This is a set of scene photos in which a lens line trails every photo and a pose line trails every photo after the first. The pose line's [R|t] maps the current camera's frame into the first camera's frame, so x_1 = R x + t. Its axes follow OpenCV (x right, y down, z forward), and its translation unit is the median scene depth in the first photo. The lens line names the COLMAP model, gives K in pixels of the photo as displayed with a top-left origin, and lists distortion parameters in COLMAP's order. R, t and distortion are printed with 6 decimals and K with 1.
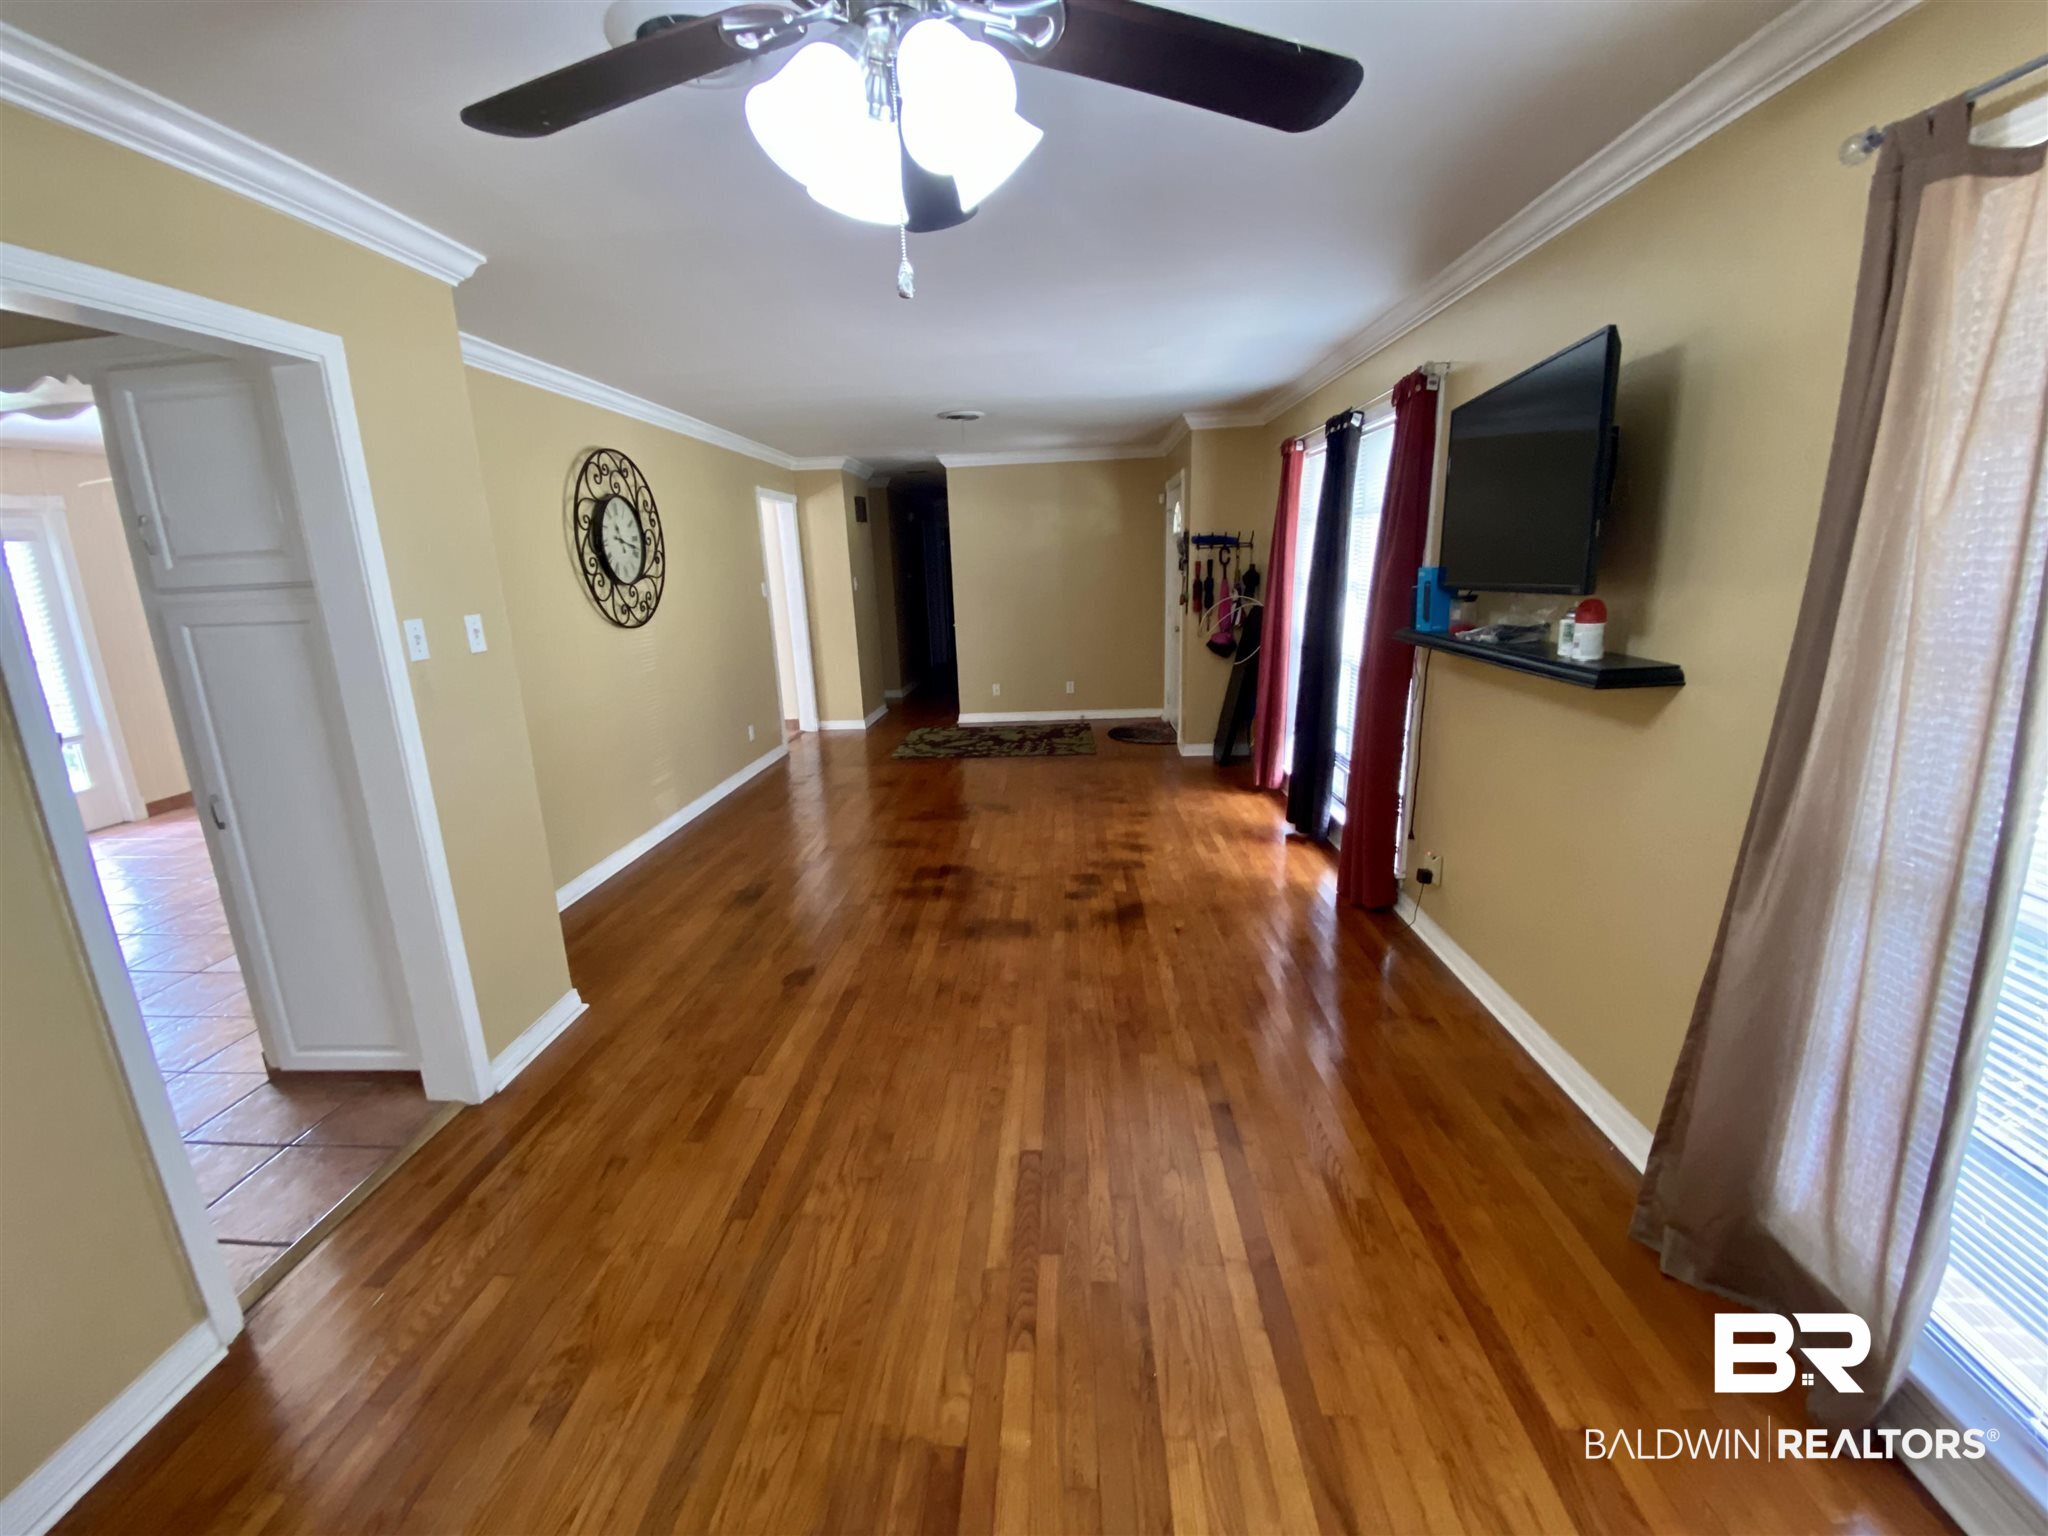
lens RADIAL K [[832.6, 0, 1024.0], [0, 832.6, 768.0], [0, 0, 1]] dist [0.001026, 0.000049]
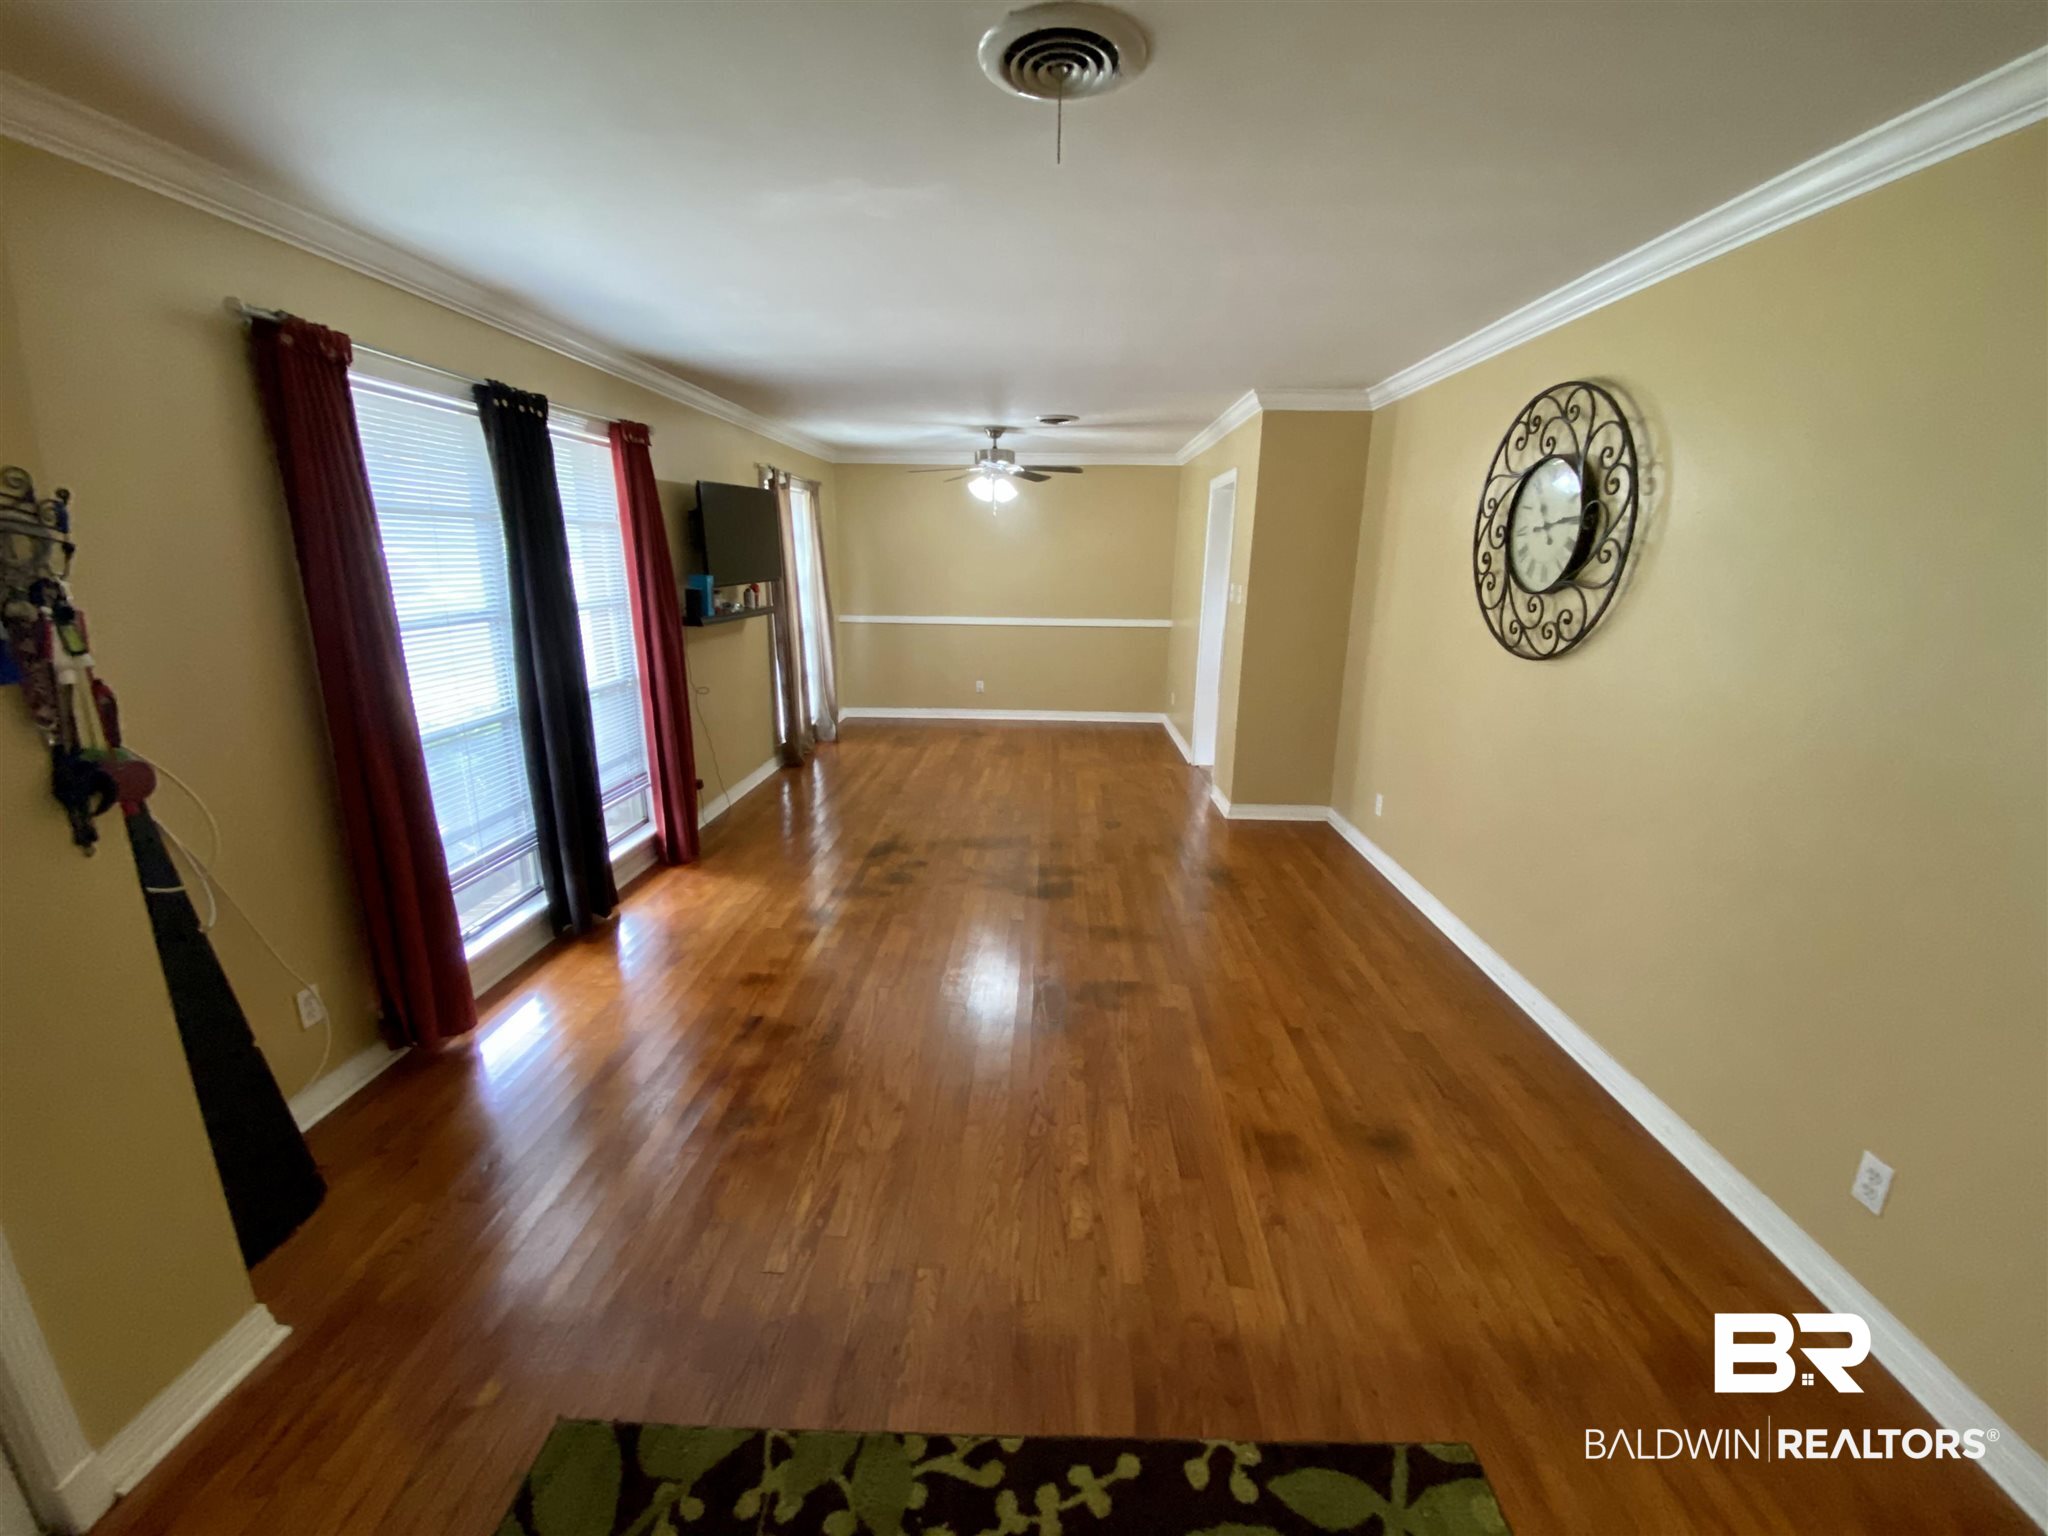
lens RADIAL K [[832.6, 0, 1024.0], [0, 832.6, 768.0], [0, 0, 1]] dist [0.001026, 0.000049]
pose [[-0.999661, 0.024574, -0.008548, -0.069302], [0.017651, 0.881898, 0.471110, -0.456420], [0.019115, 0.470800, -0.882033, 1.800137]]
